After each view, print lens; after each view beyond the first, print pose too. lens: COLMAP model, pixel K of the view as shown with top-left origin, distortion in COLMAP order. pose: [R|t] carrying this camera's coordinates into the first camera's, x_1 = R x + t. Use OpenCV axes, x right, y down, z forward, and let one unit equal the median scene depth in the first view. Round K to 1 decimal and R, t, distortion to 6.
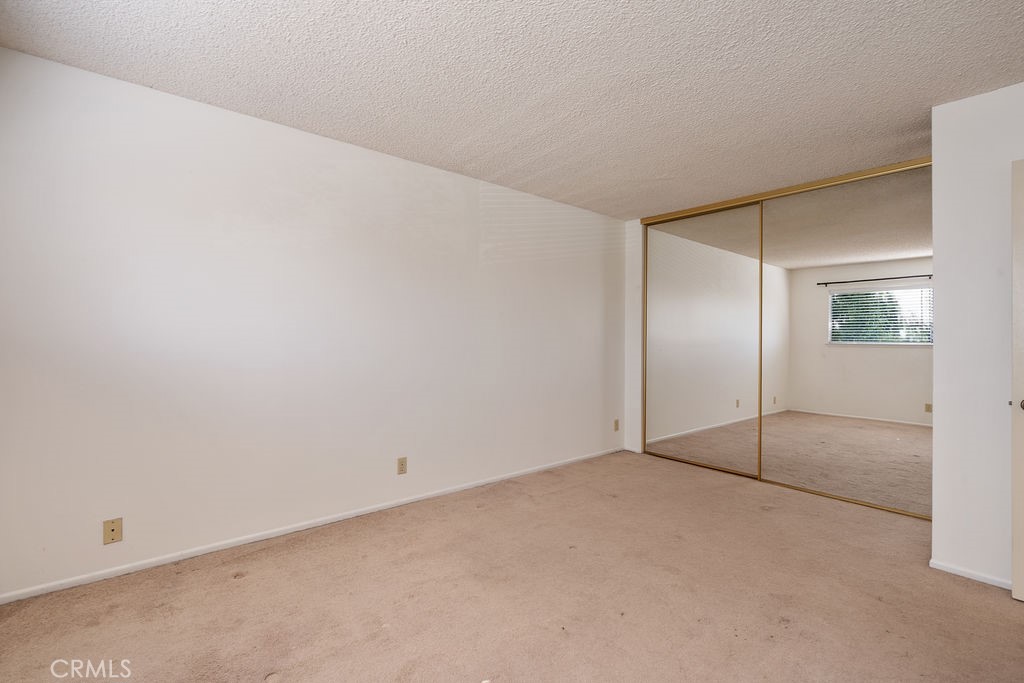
lens RADIAL K [[467.4, 0, 503.7], [0, 467.4, 343.5], [0, 0, 1]] dist [0.002986, 0.000840]
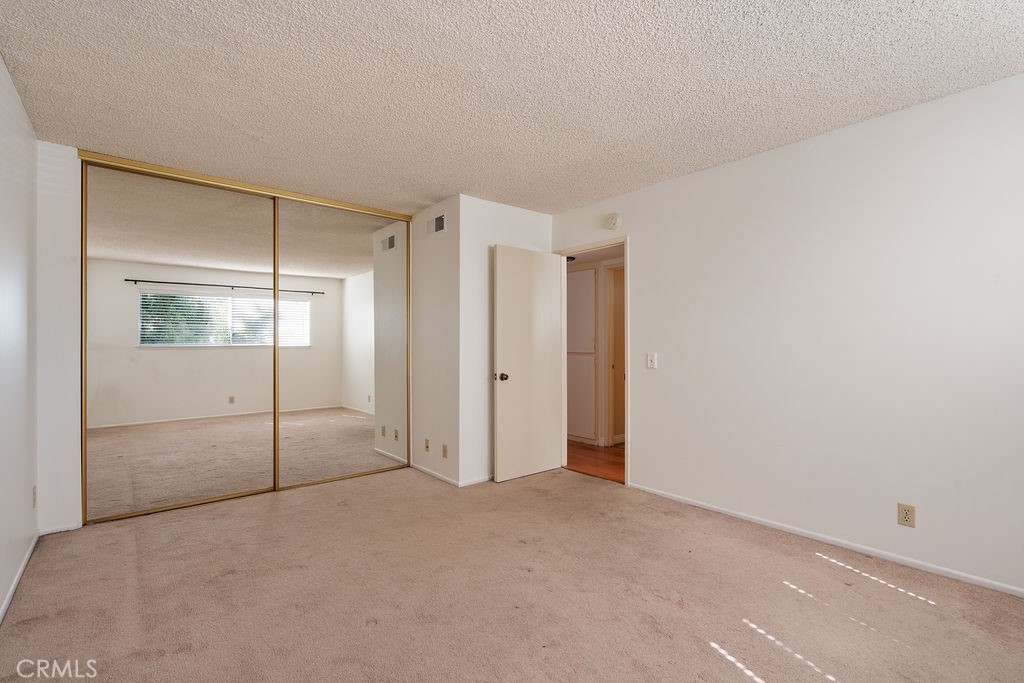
lens RADIAL K [[467.4, 0, 505.2], [0, 467.4, 341.9], [0, 0, 1]] dist [0.002986, 0.000840]
pose [[-0.021621, -0.002185, 0.999764, -0.254361], [0.007959, 0.999966, 0.002357, -0.006068], [-0.999735, 0.008008, -0.021603, 0.334759]]
